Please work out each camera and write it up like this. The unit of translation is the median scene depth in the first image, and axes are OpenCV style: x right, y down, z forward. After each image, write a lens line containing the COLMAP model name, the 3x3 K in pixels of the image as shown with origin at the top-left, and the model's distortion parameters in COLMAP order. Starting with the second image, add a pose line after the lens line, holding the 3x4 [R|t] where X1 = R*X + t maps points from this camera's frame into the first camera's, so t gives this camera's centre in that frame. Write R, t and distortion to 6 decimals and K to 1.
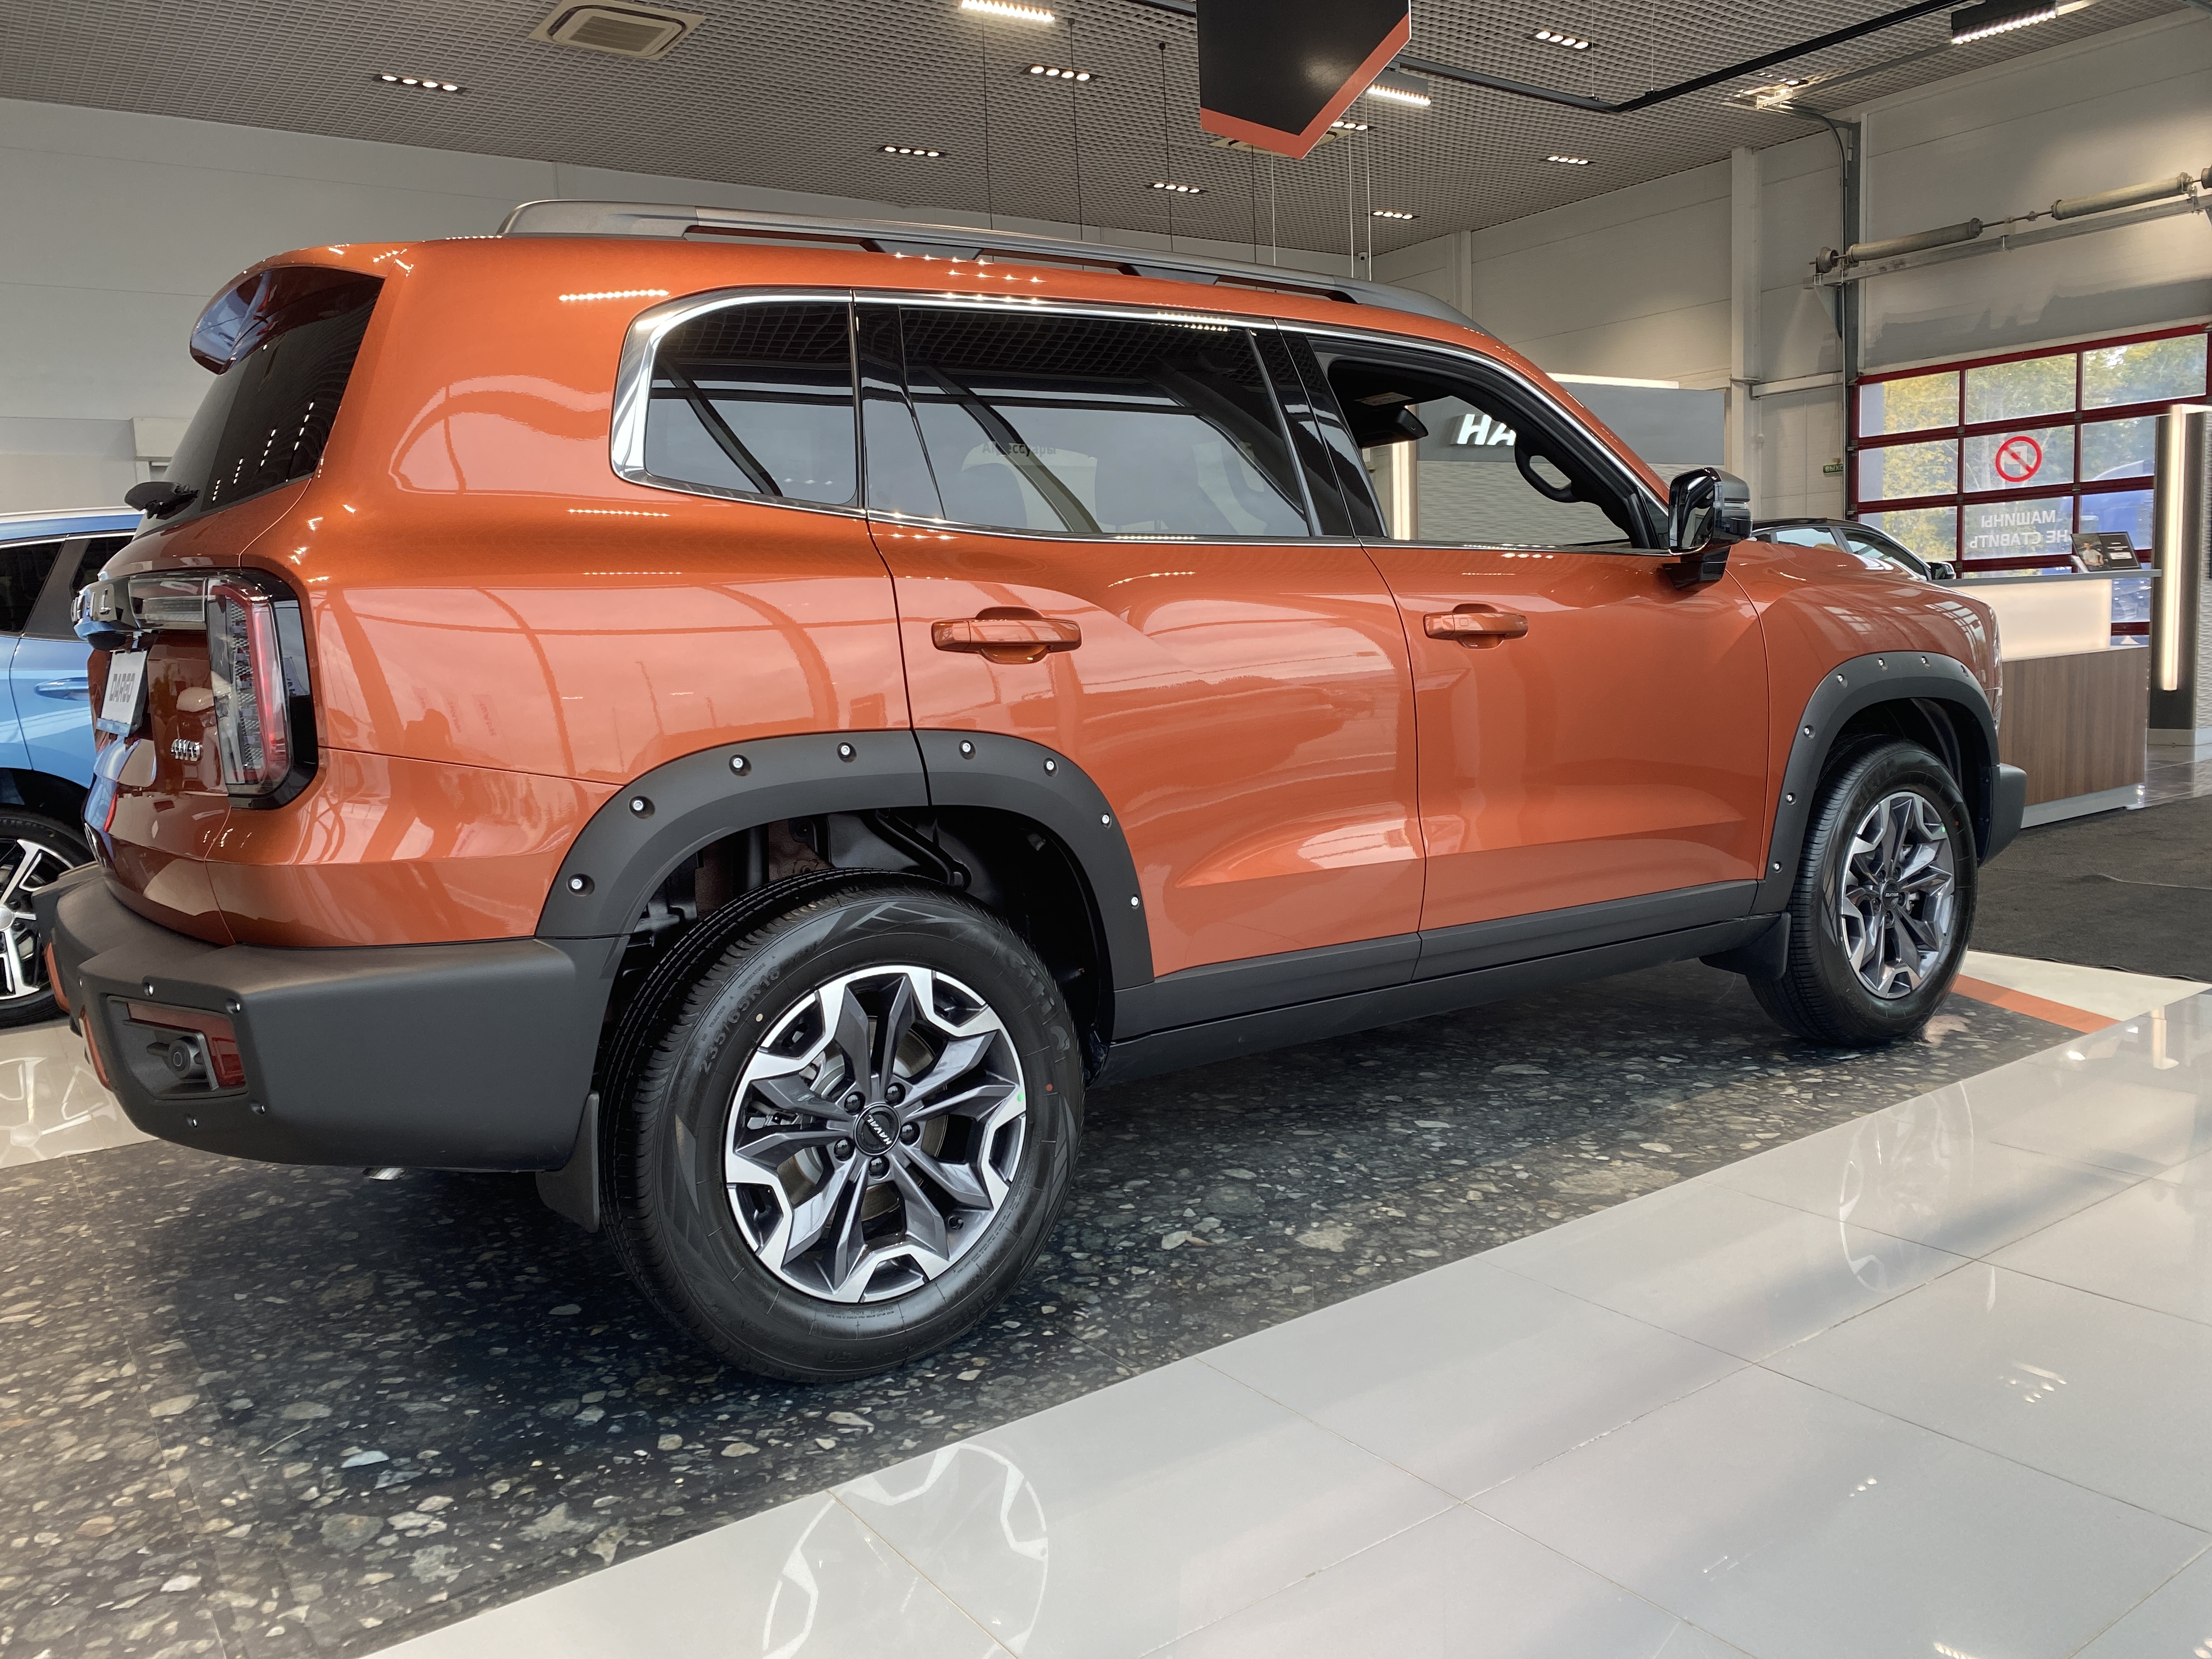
lens RADIAL K [[1701.0, 0, 1106.0], [0, 1701.0, 829.5], [0, 0, 1]] dist [0.028258, -0.006915]
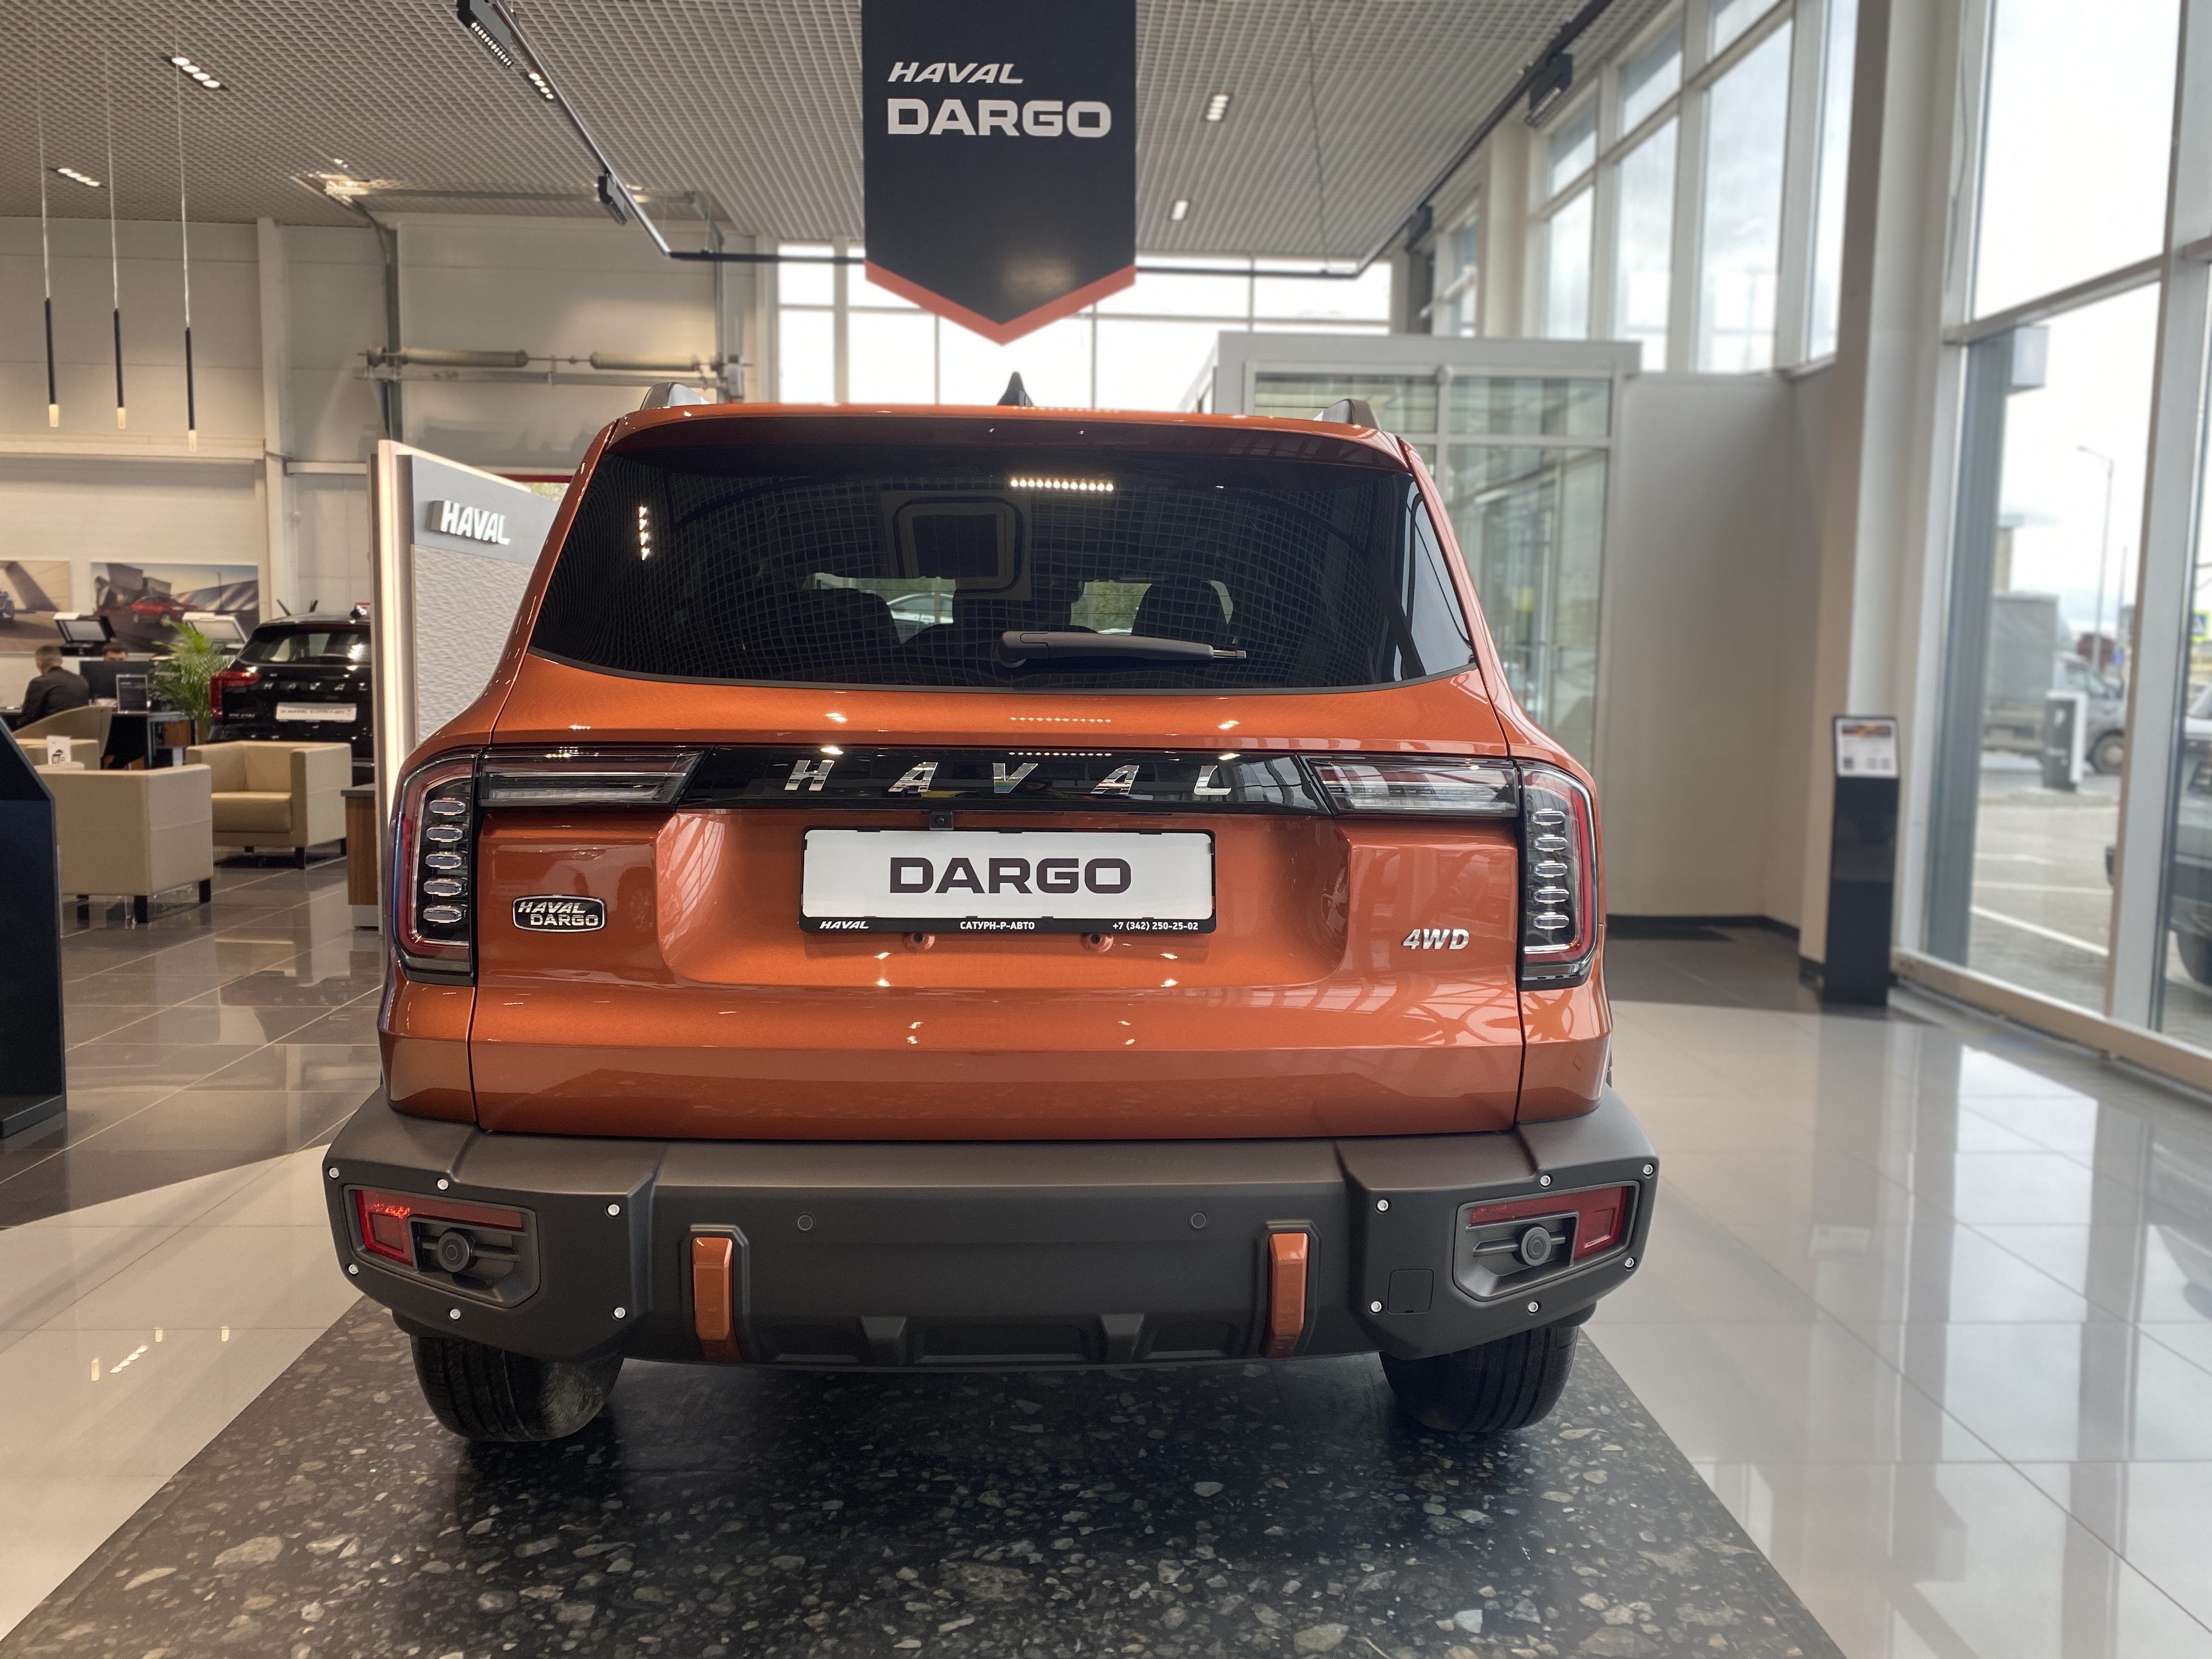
lens RADIAL K [[1697.4, 0, 1119.8], [0, 1697.4, 840.1], [0, 0, 1]] dist [0.006400, 0.002046]
pose [[0.532270, -0.040669, 0.845597, -0.975775], [0.067898, 0.997678, 0.005245, -0.079407], [-0.843848, 0.054623, 0.533795, 0.436603]]
